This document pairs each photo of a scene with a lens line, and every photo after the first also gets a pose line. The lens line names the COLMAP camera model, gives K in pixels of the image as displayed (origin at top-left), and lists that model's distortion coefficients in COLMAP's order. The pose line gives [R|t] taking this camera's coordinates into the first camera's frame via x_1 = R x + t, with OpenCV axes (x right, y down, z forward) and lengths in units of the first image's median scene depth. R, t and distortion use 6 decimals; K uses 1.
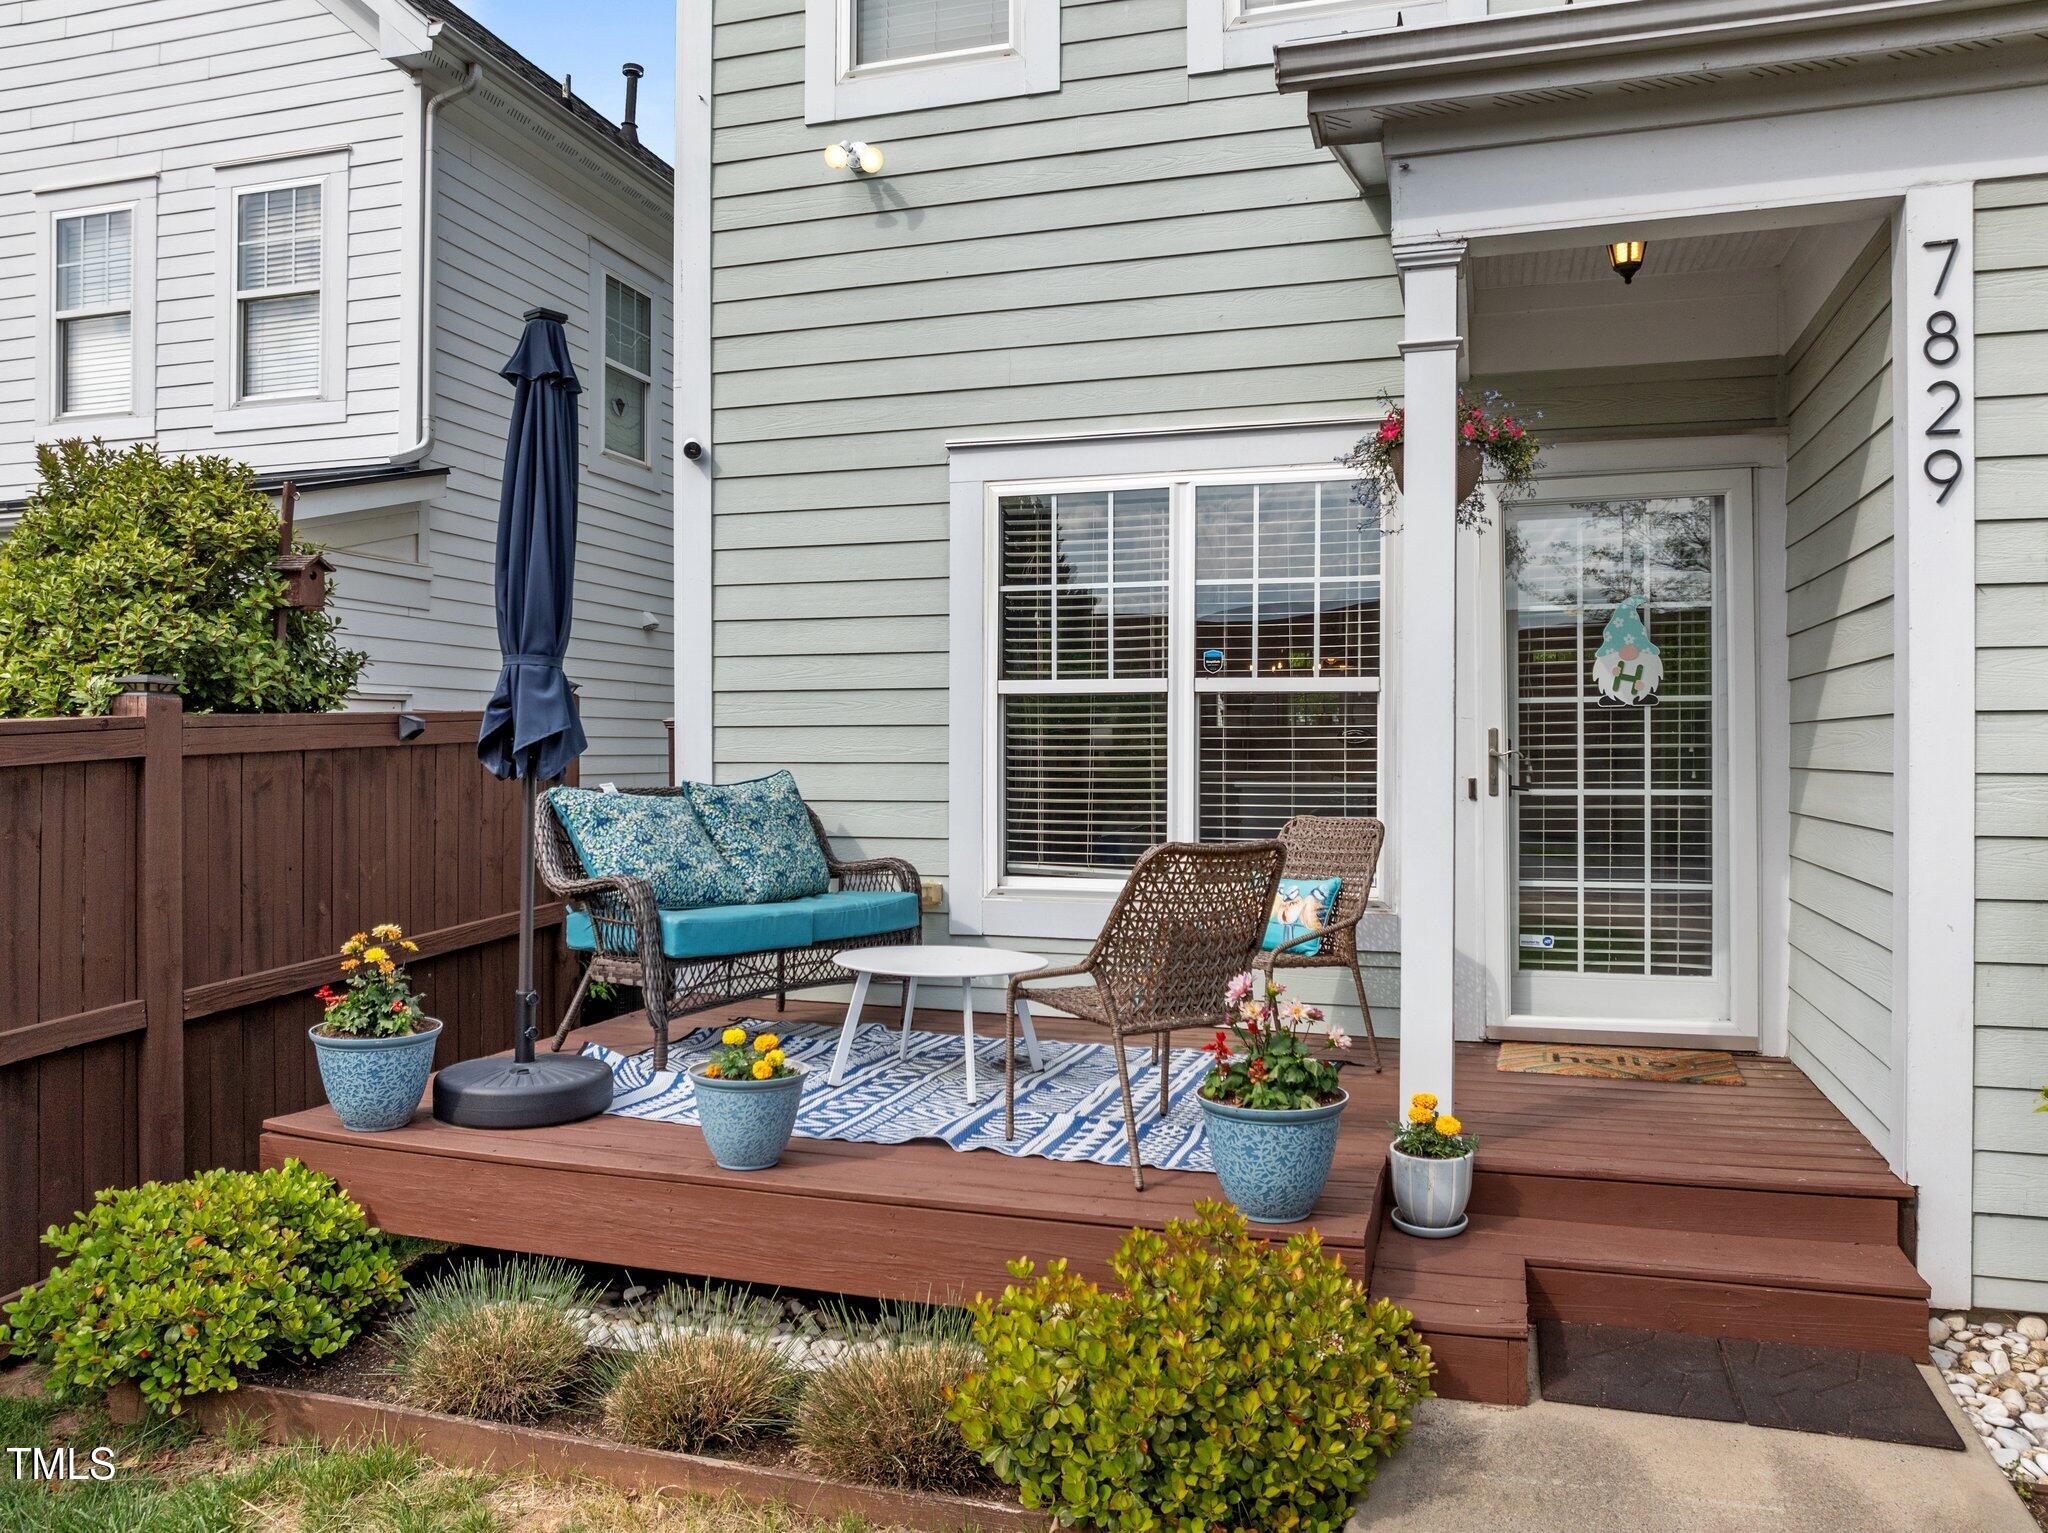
lens RADIAL K [[1462.3, 0, 1040.2], [0, 1462.3, 760.0], [0, 0, 1]] dist [-0.052563, 0.023676]
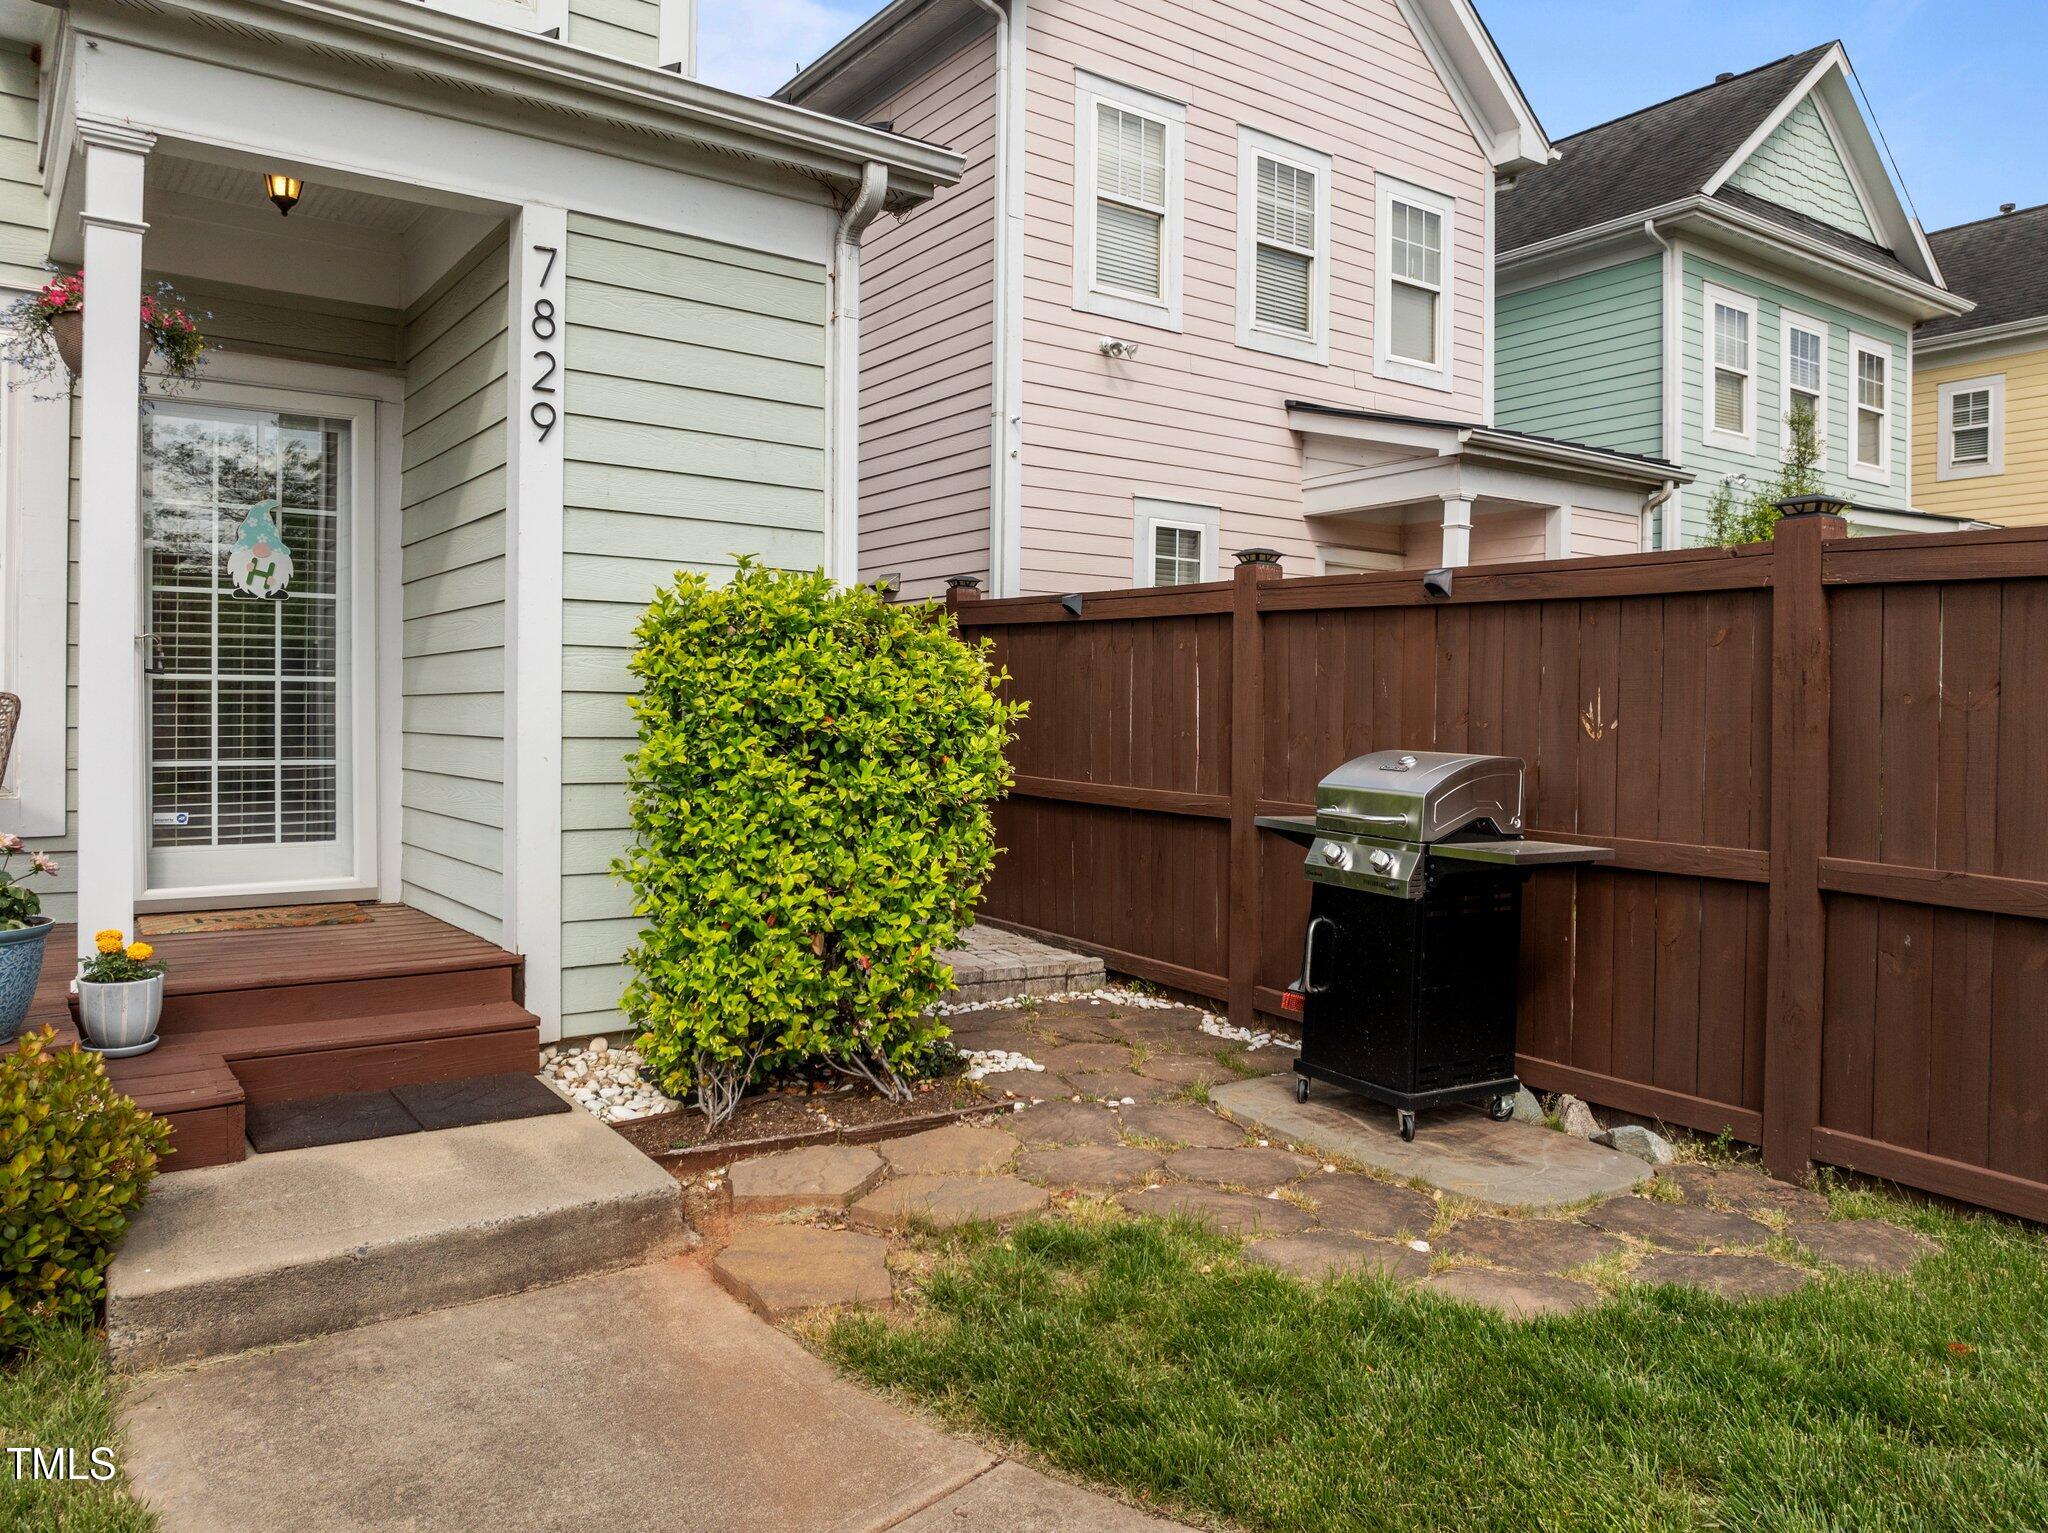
lens RADIAL K [[1451.7, 0, 1017.8], [0, 1451.7, 739.4], [0, 0, 1]] dist [-0.041031, 0.004637]
pose [[0.593631, -0.001951, 0.804735, -0.131216], [-0.005889, 0.999960, 0.006769, 0.058980], [-0.804716, -0.008757, 0.593595, -0.108753]]
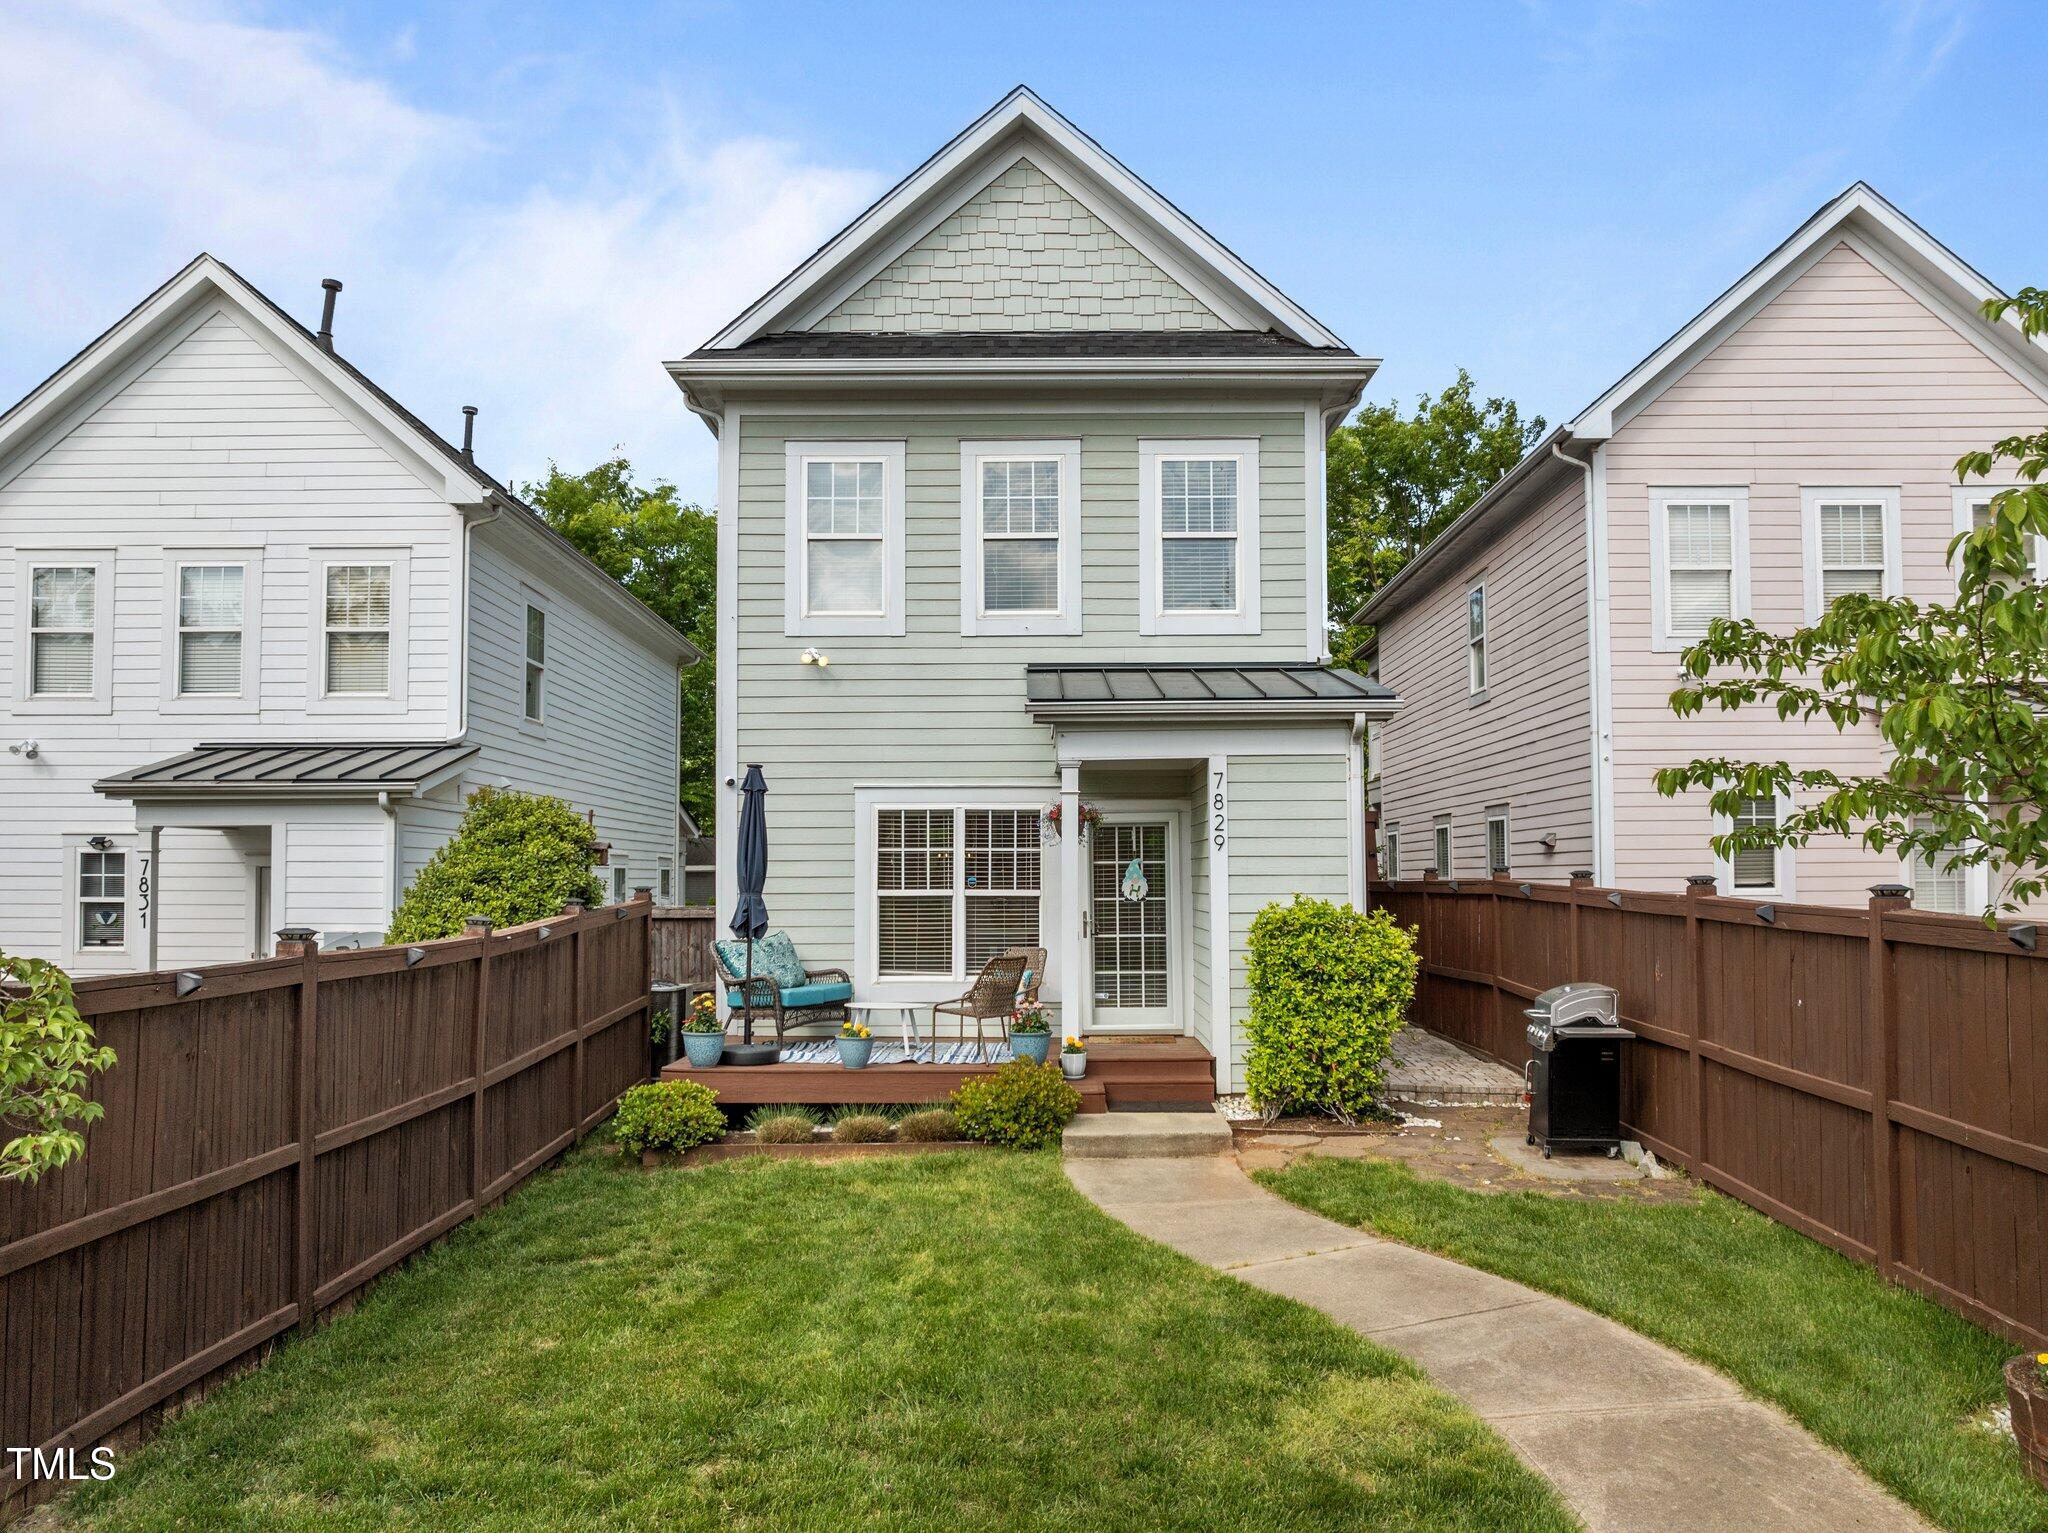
lens RADIAL K [[1548.0, 0, 1033.9], [0, 1548.0, 770.7], [0, 0, 1]] dist [-0.014614, -0.020373]
pose [[0.955180, 0.016396, 0.295570, -0.583718], [0.005640, 0.997276, -0.073547, -0.069046], [-0.295971, 0.071918, 0.952486, -1.585874]]
